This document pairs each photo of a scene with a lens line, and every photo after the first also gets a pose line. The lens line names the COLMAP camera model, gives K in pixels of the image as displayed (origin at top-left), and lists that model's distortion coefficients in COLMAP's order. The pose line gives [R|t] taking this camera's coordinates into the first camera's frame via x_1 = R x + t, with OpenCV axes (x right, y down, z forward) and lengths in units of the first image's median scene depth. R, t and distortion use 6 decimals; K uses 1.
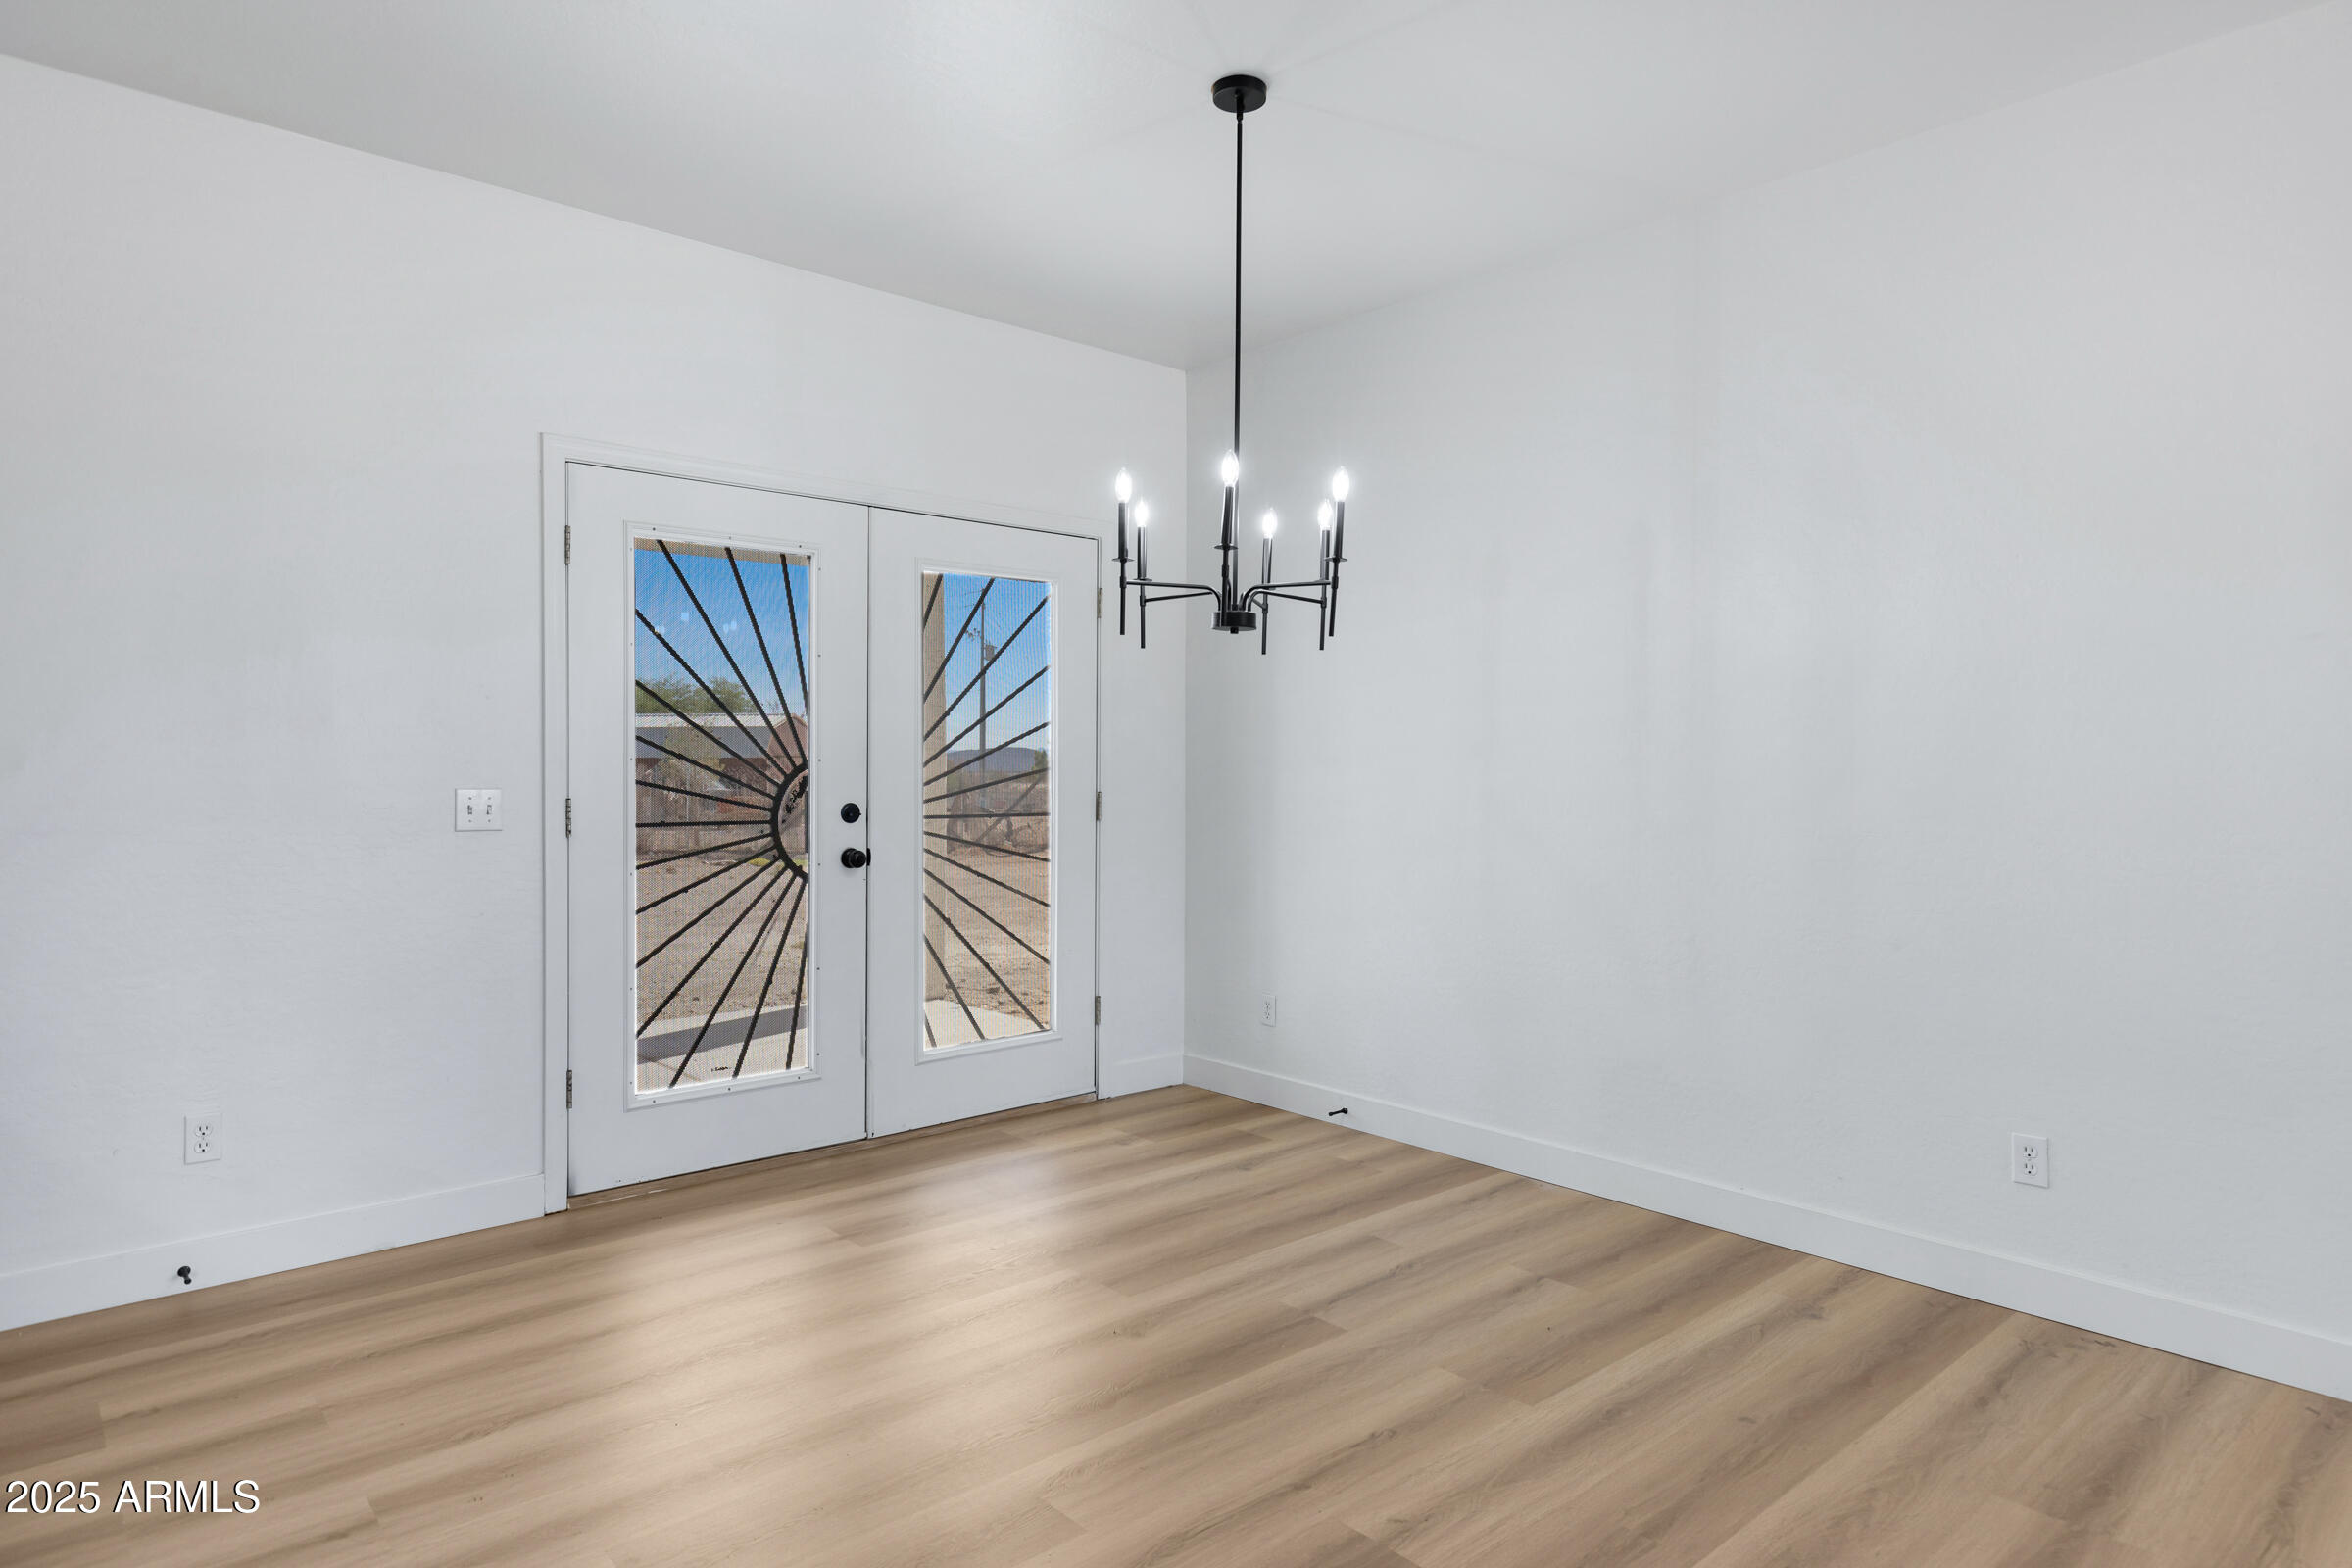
lens RADIAL K [[1340.1, 0, 1190.9], [0, 1340.1, 808.6], [0, 0, 1]] dist [0.013815, -0.001077]
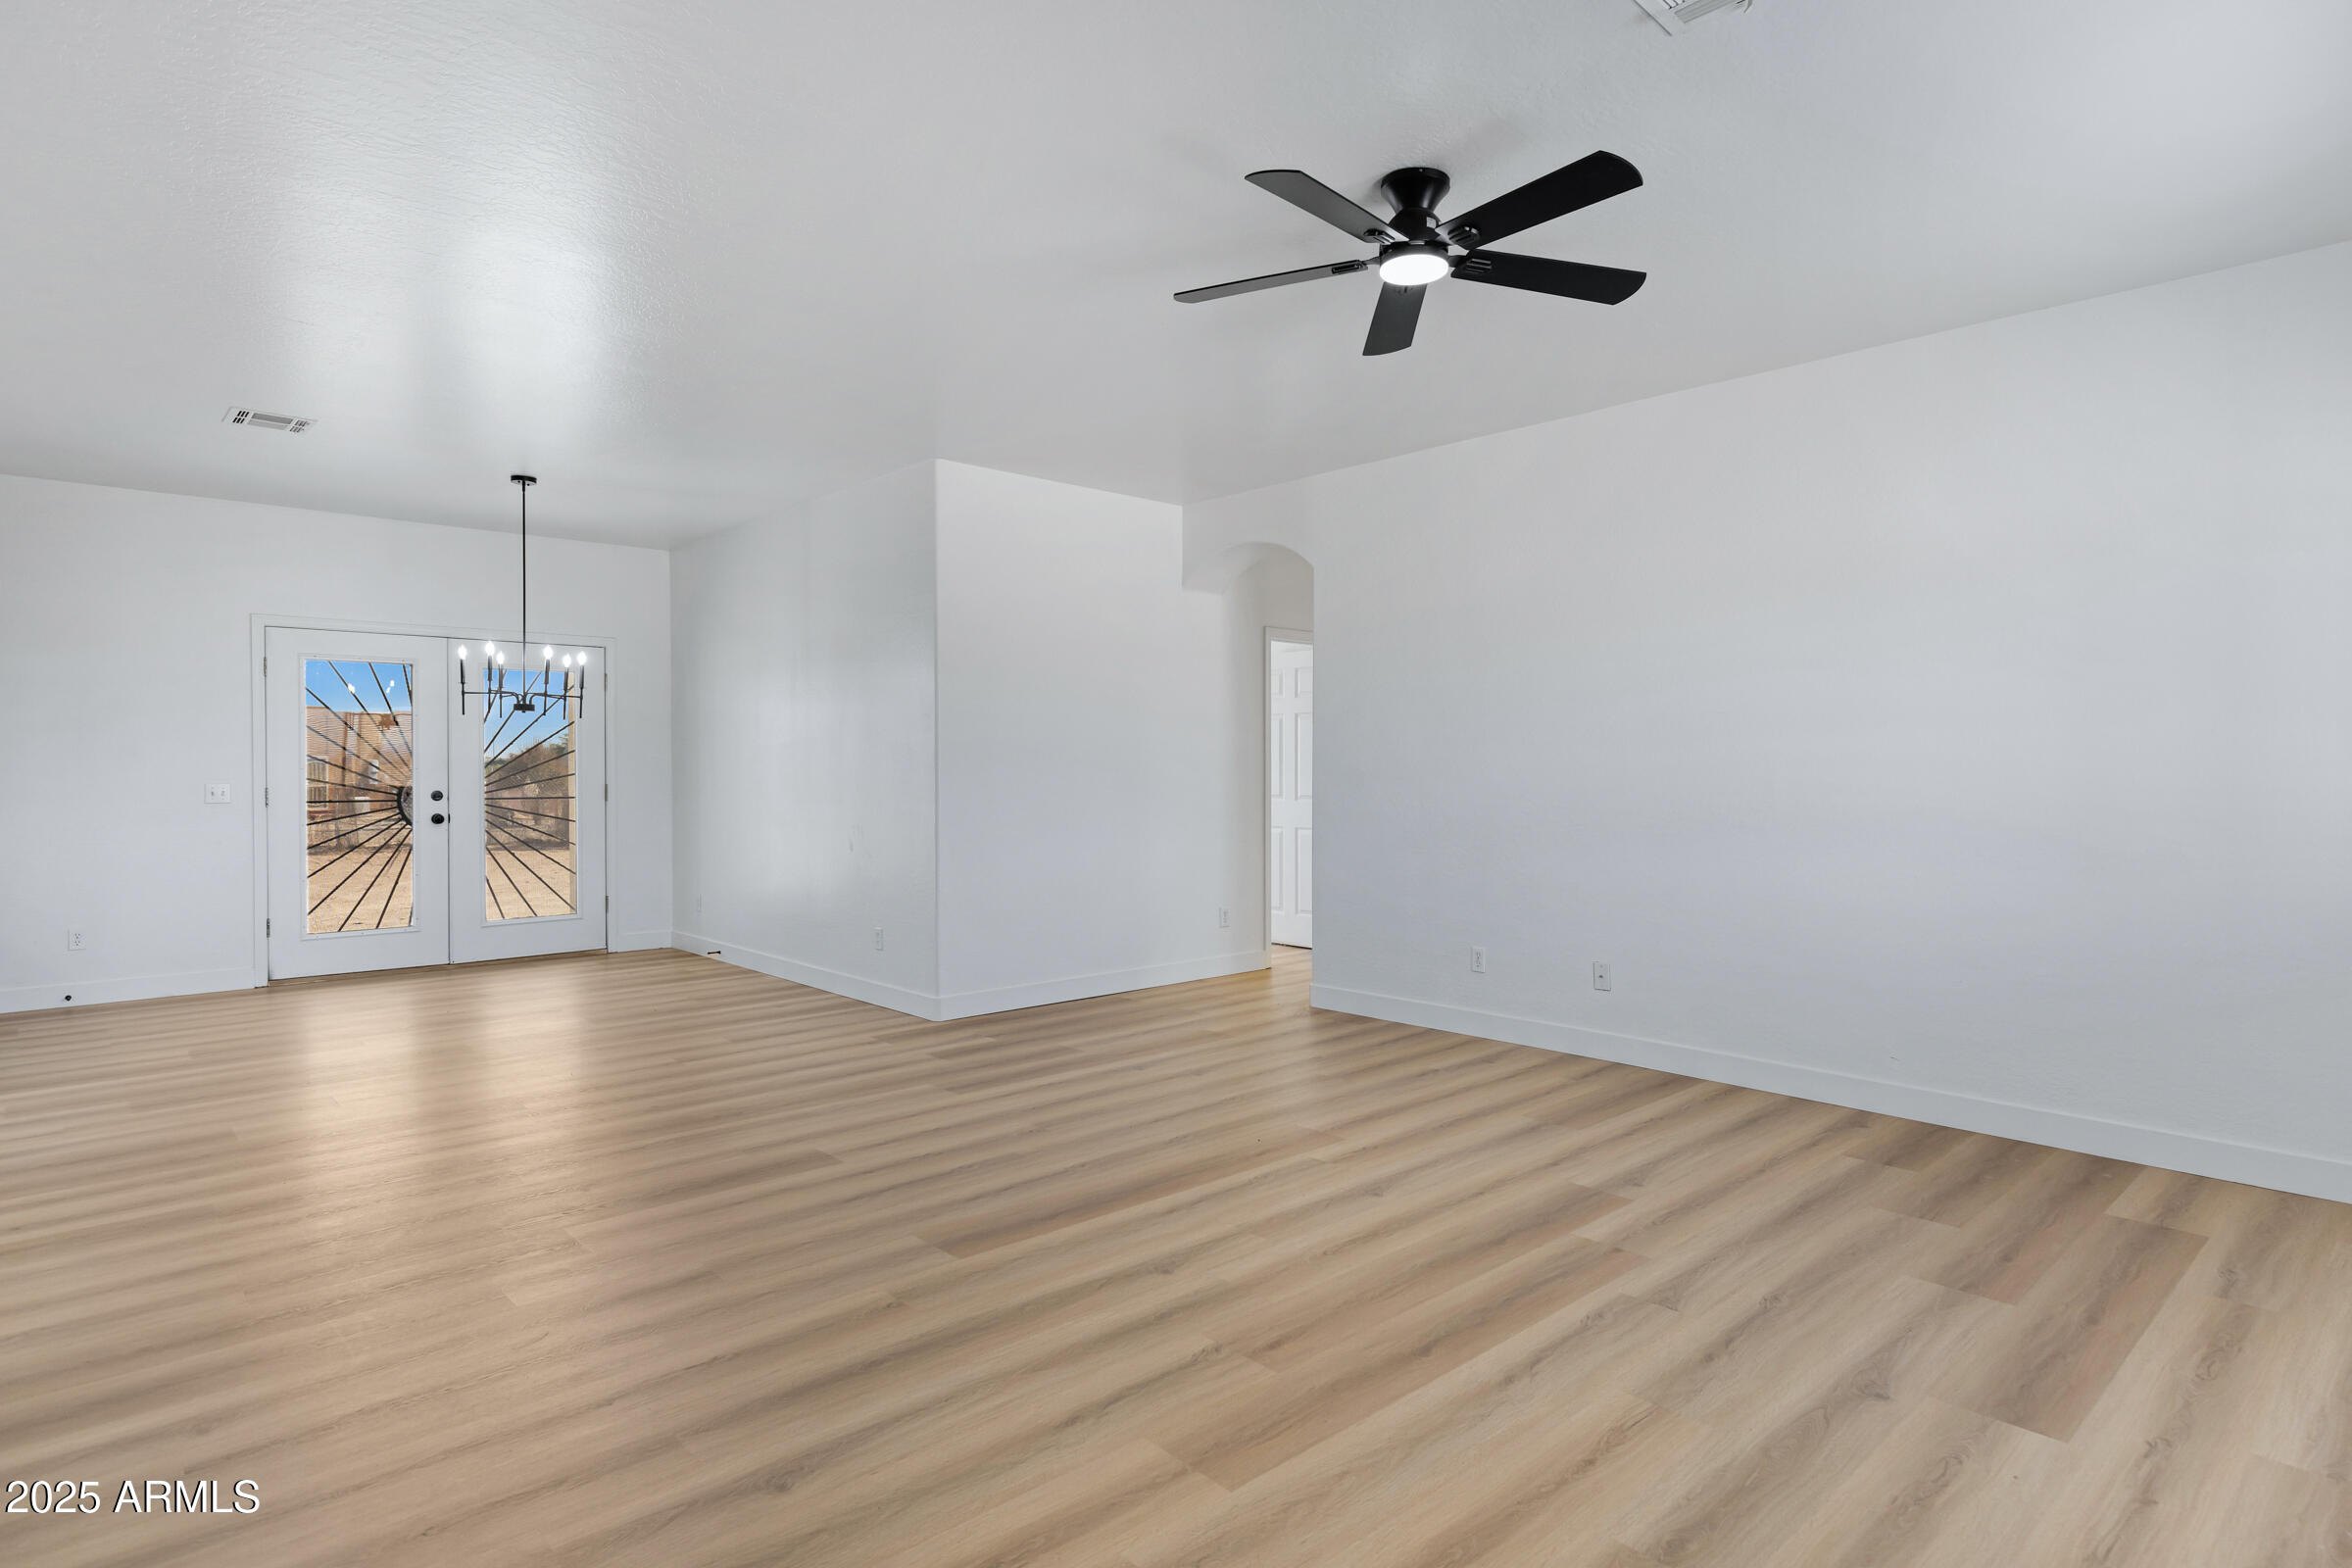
lens RADIAL K [[1256.4, 0, 1207.1], [0, 1256.4, 789.8], [0, 0, 1]] dist [0.006451, -0.000096]
pose [[0.999575, -0.007613, 0.028133, 0.825527], [0.007966, 0.999891, -0.012468, 0.026592], [-0.028035, 0.012687, 0.999526, -0.875995]]
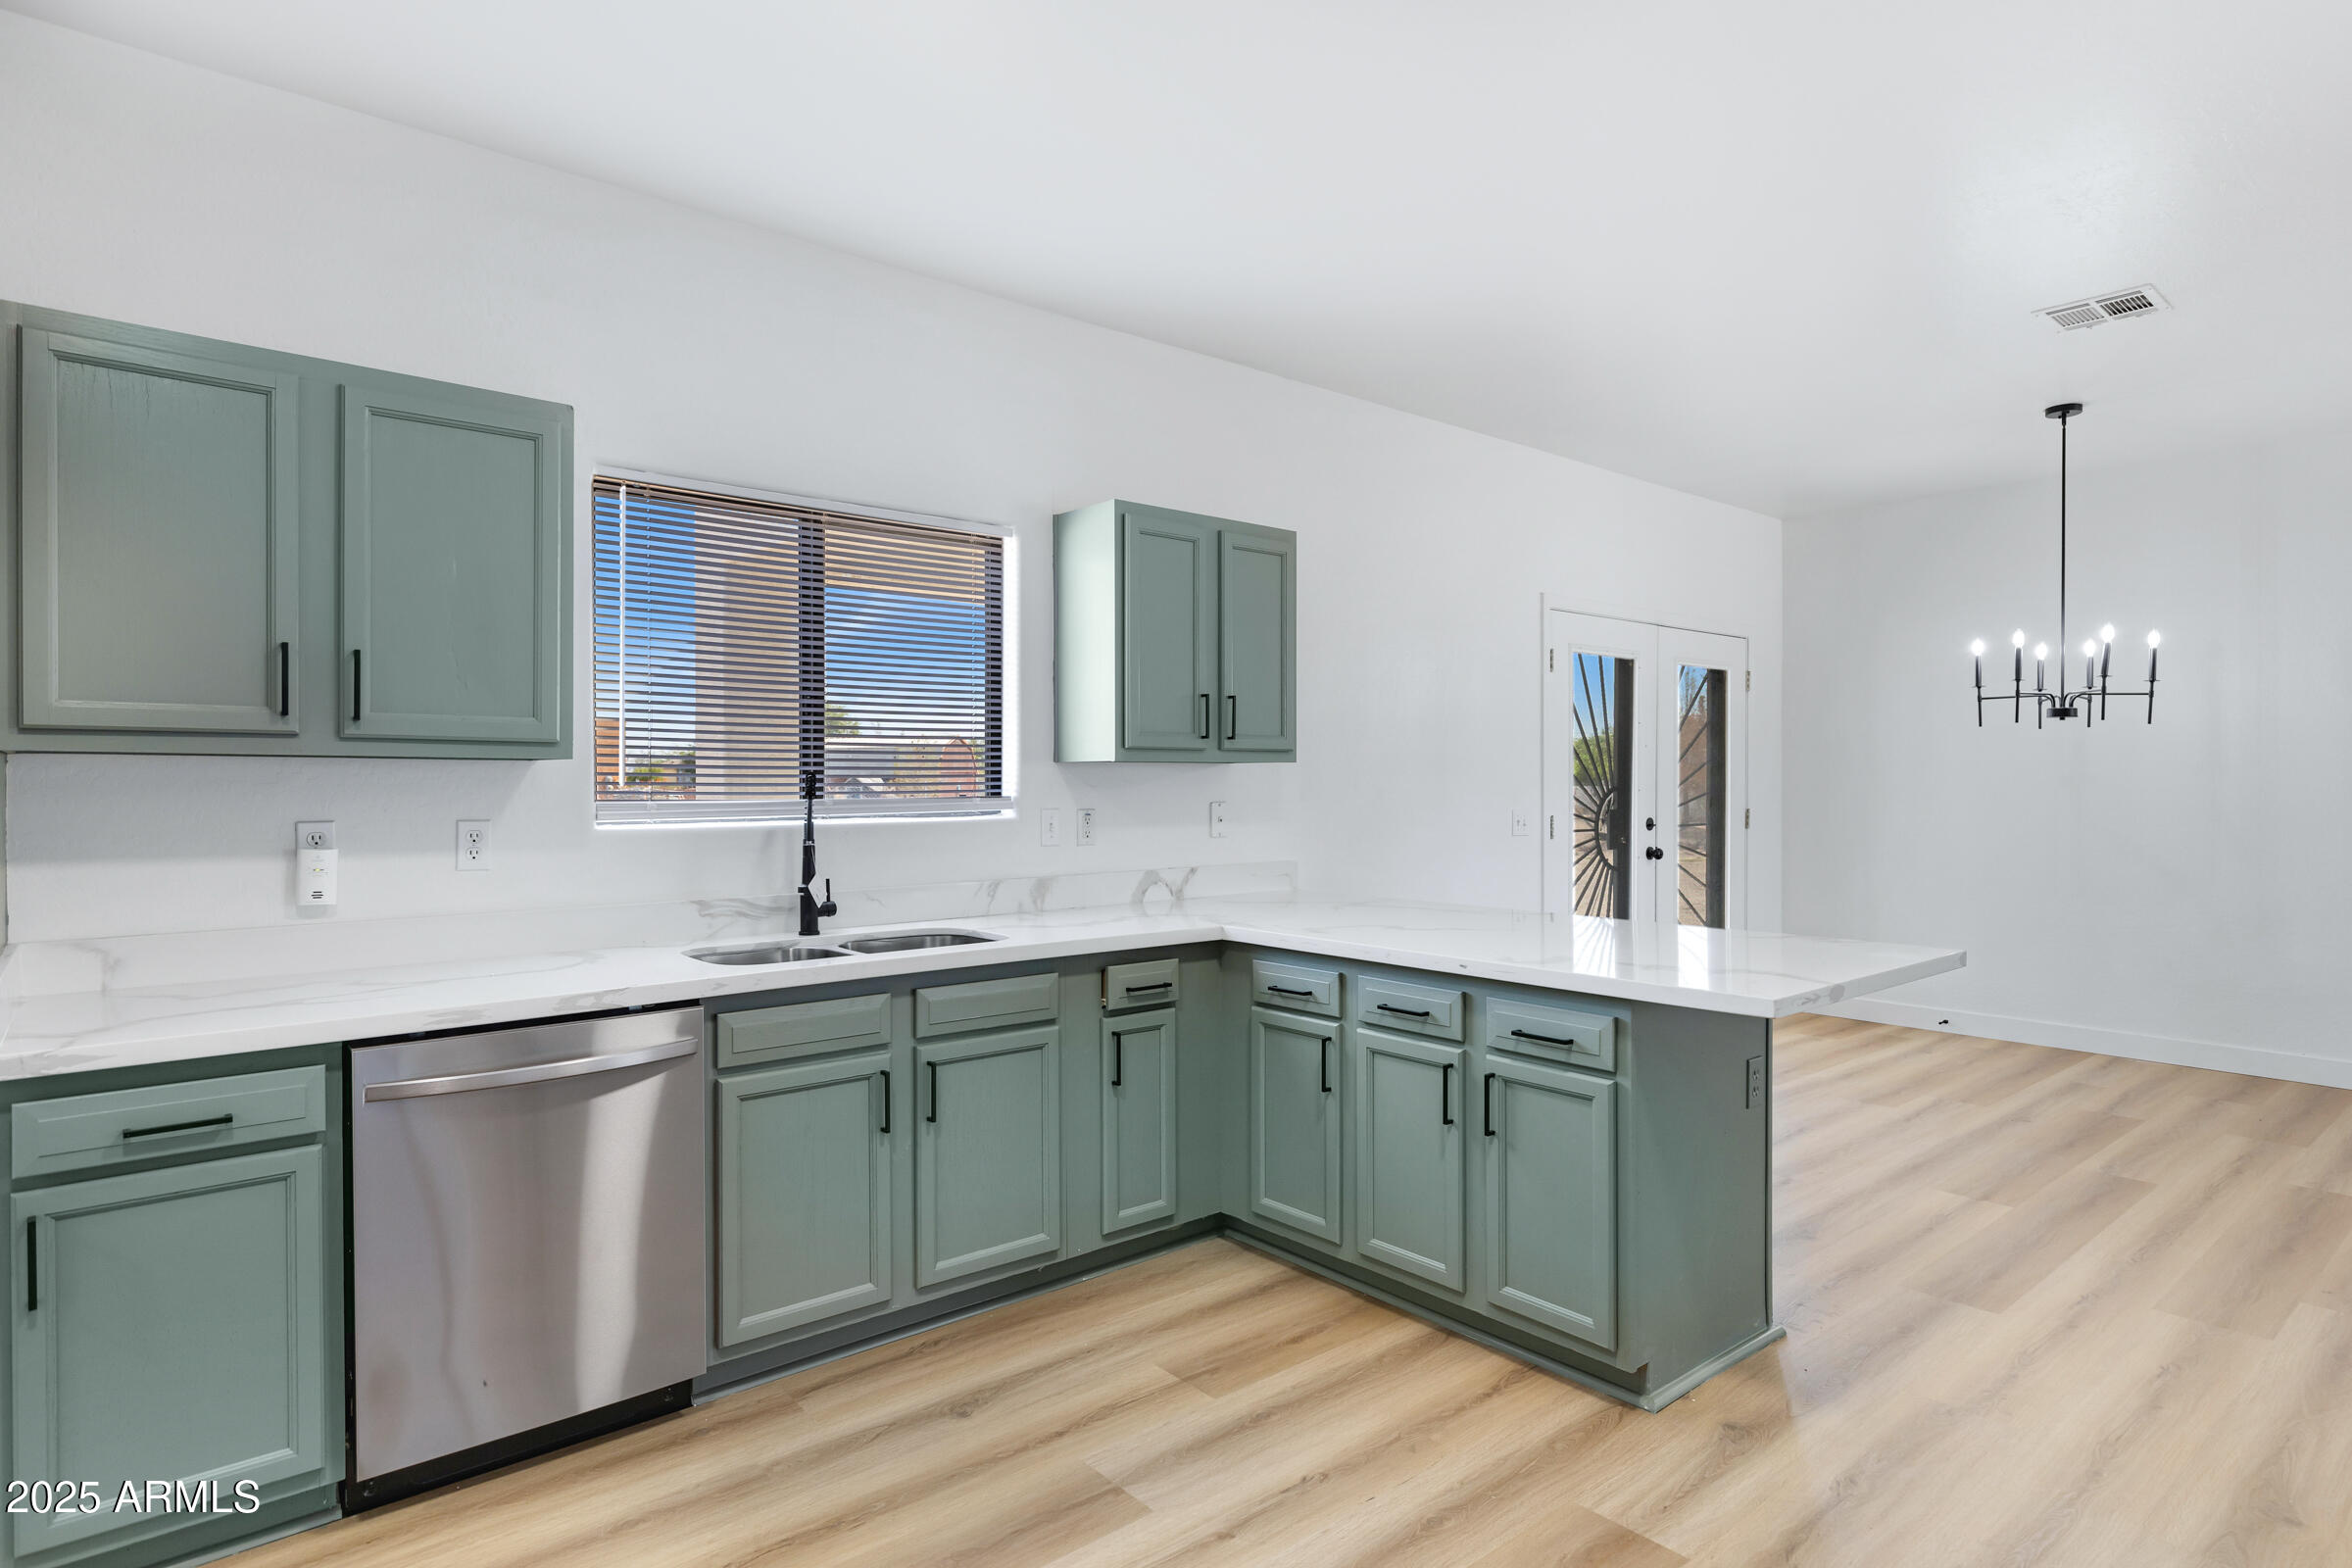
lens RADIAL K [[1340.1, 0, 1174.4], [0, 1340.1, 776.7], [0, 0, 1]] dist [0.013815, -0.001077]
pose [[0.999960, -0.004682, 0.007676, -0.815492], [0.004899, 0.999581, -0.028529, -0.009343], [-0.007539, 0.028566, 0.999563, -0.531999]]
